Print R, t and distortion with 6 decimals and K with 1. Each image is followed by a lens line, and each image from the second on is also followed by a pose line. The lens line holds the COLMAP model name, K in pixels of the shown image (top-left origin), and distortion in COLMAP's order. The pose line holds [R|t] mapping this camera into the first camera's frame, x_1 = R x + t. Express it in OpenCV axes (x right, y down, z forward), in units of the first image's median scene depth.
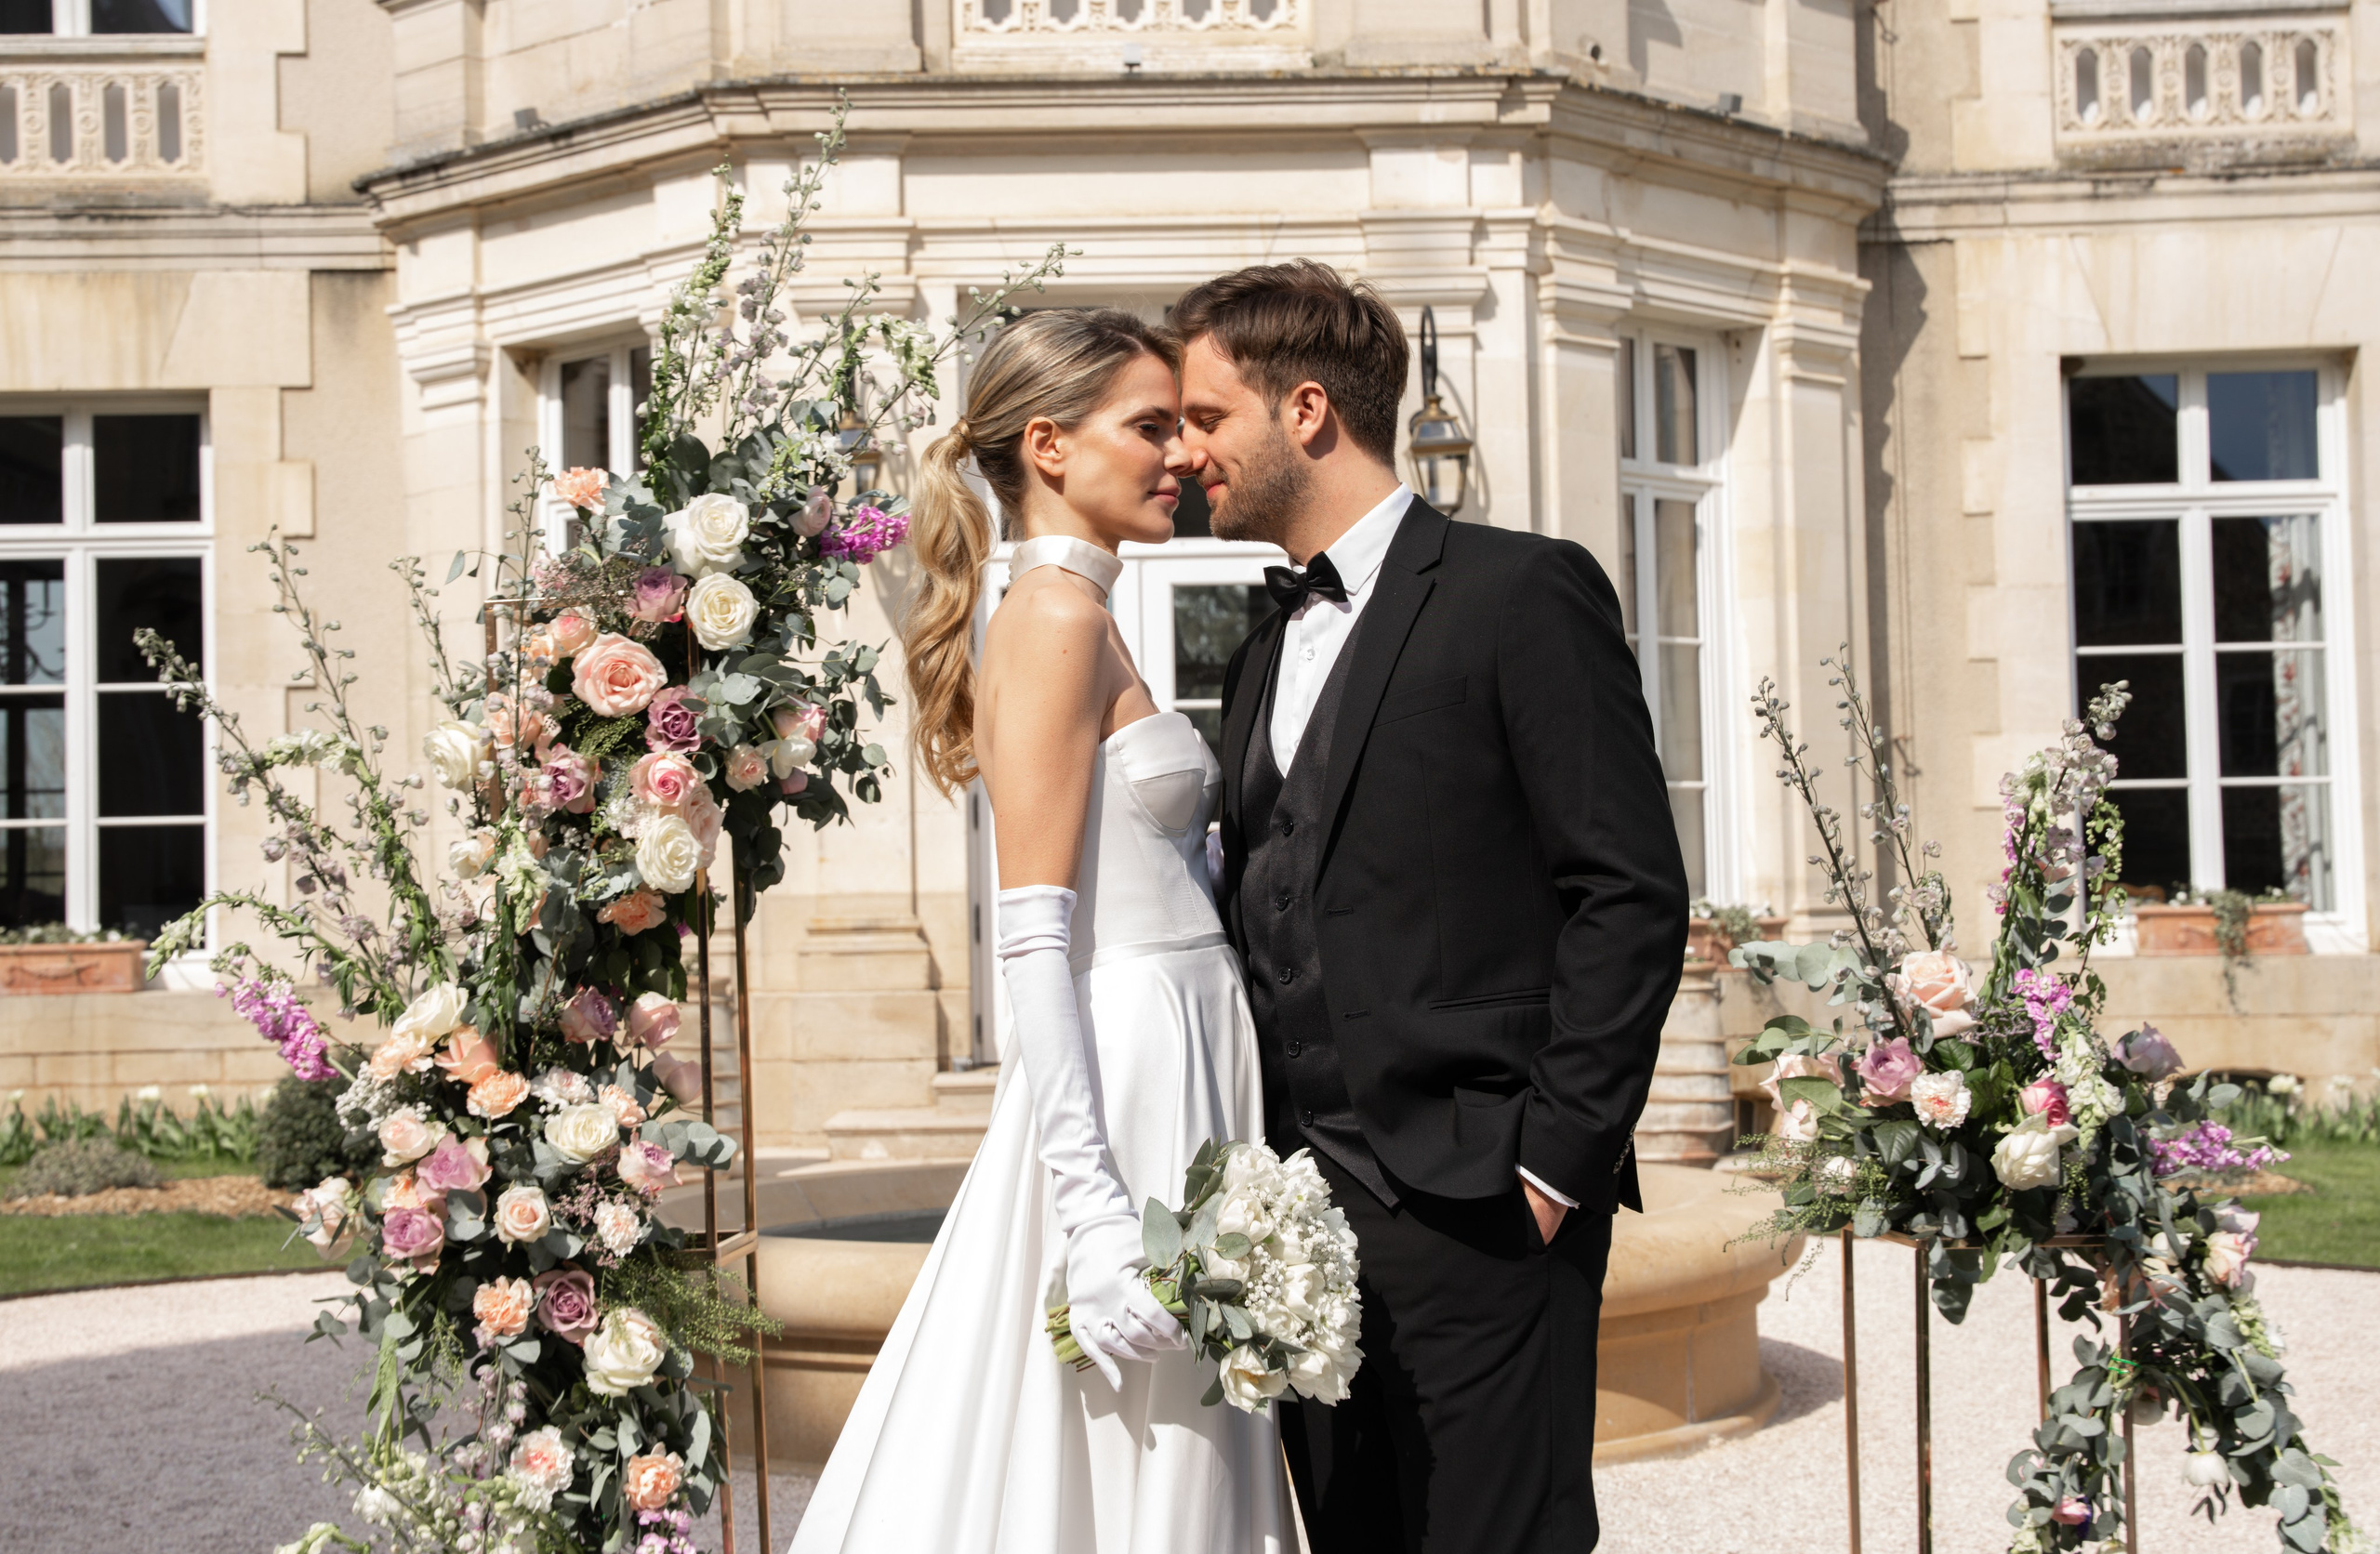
lens RADIAL K [[3453.0, 0, 1137.6], [0, 3453.0, 748.0], [0, 0, 1]] dist [0.125255, 0.000000]
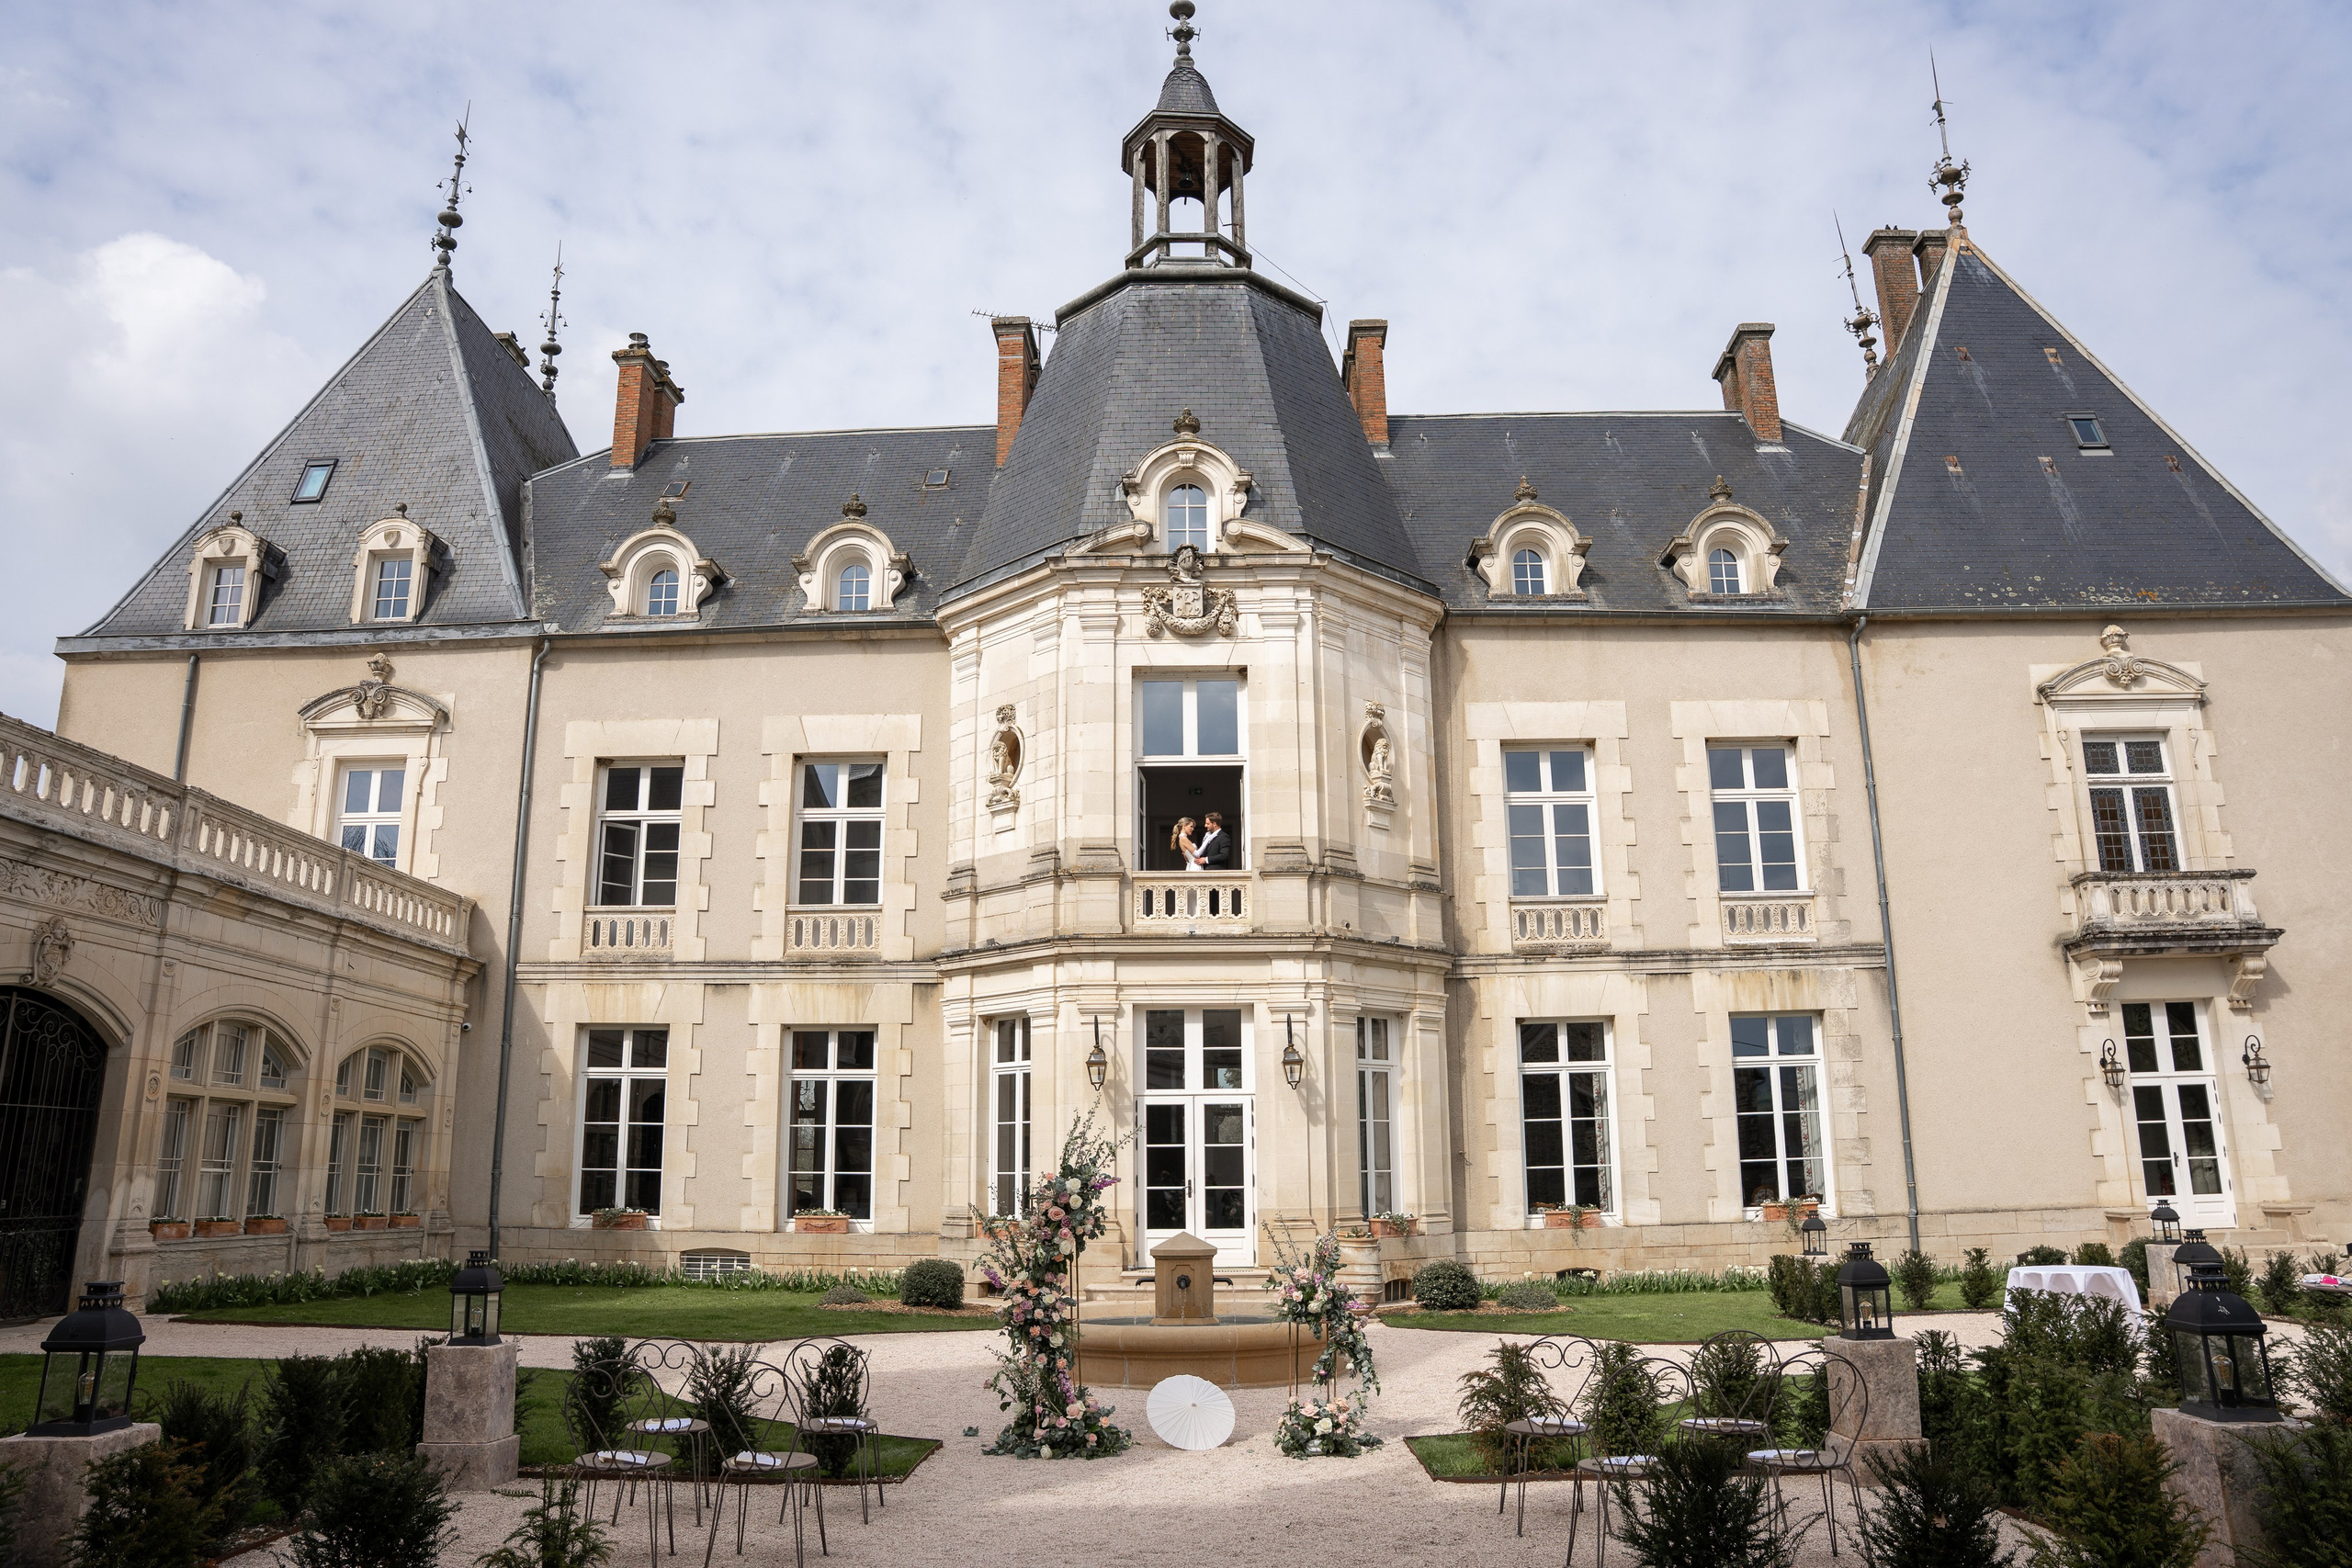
lens RADIAL K [[1665.6, 0, 1186.9], [0, 1665.6, 769.5], [0, 0, 1]] dist [-0.176892, 0.125814]
pose [[0.999620, 0.004290, -0.027220, 0.032045], [-0.009482, 0.981029, -0.193629, -0.053946], [0.025873, 0.193814, 0.980697, -0.439292]]
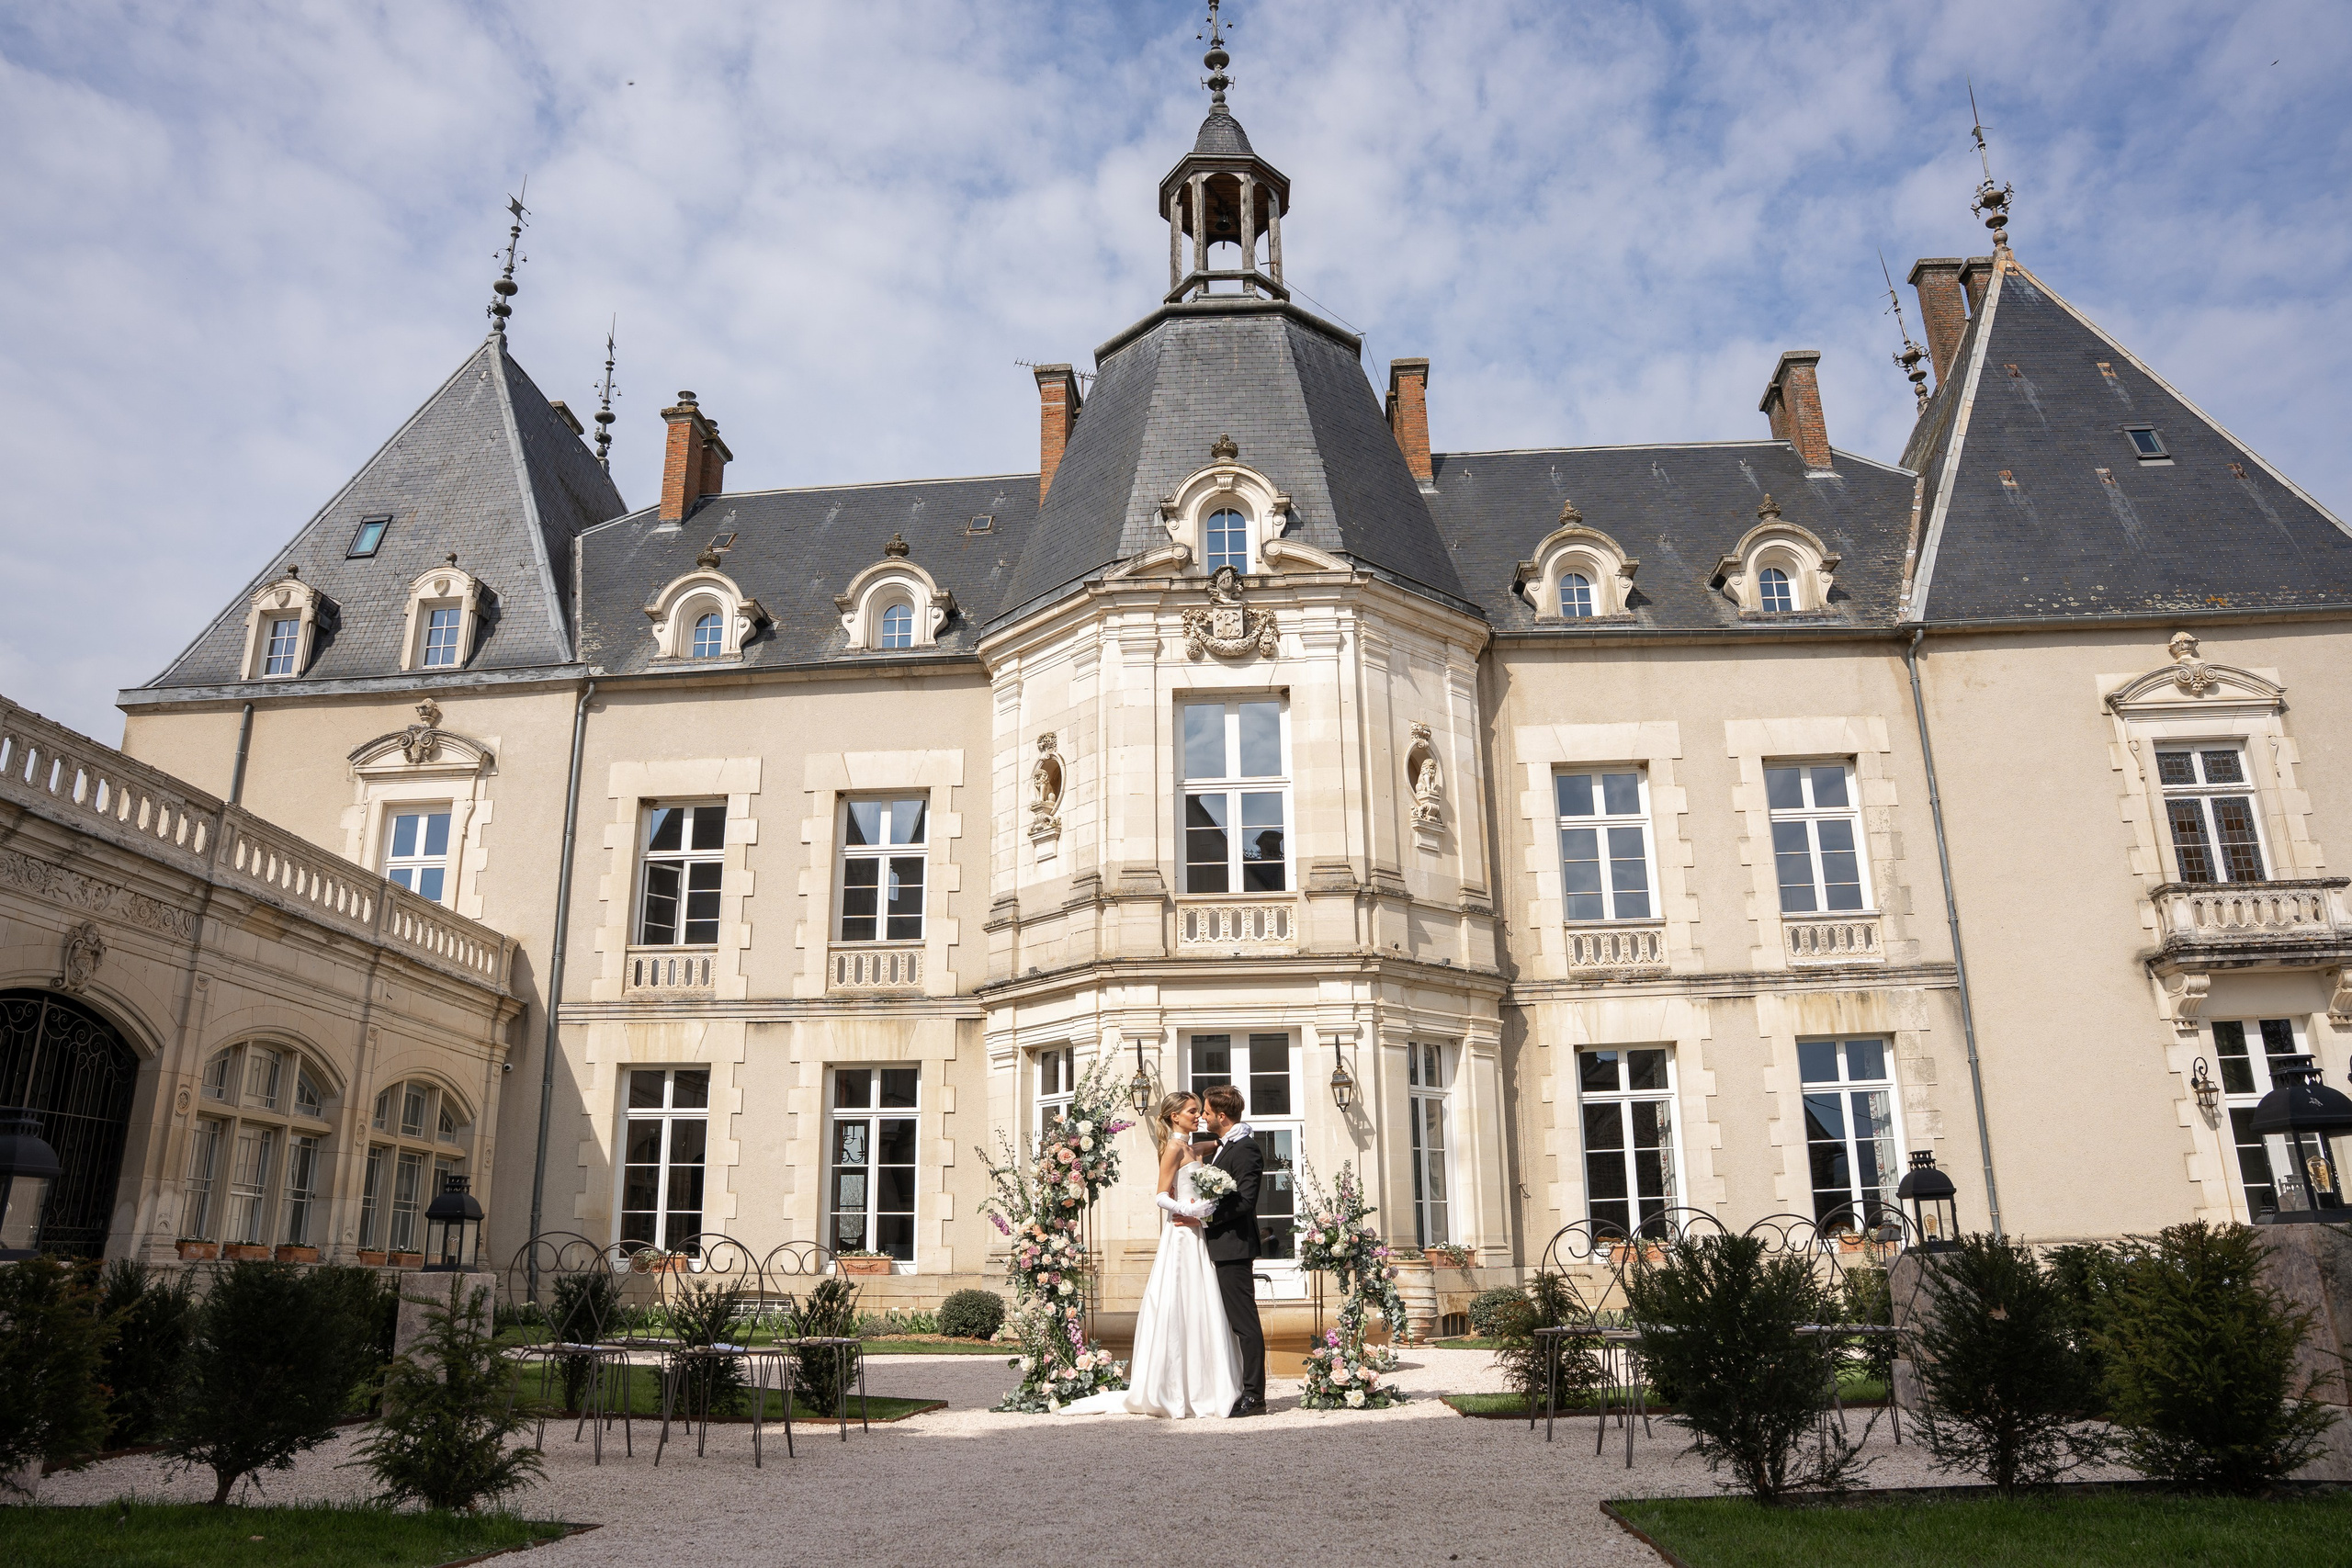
lens RADIAL K [[1665.6, 0, 1183.5], [0, 1665.6, 772.2], [0, 0, 1]] dist [-0.176892, 0.125814]
pose [[0.997367, -0.015487, -0.070847, 0.054802], [-0.003136, 0.966806, -0.255493, 0.015297], [0.072452, 0.255042, 0.964212, -0.399268]]
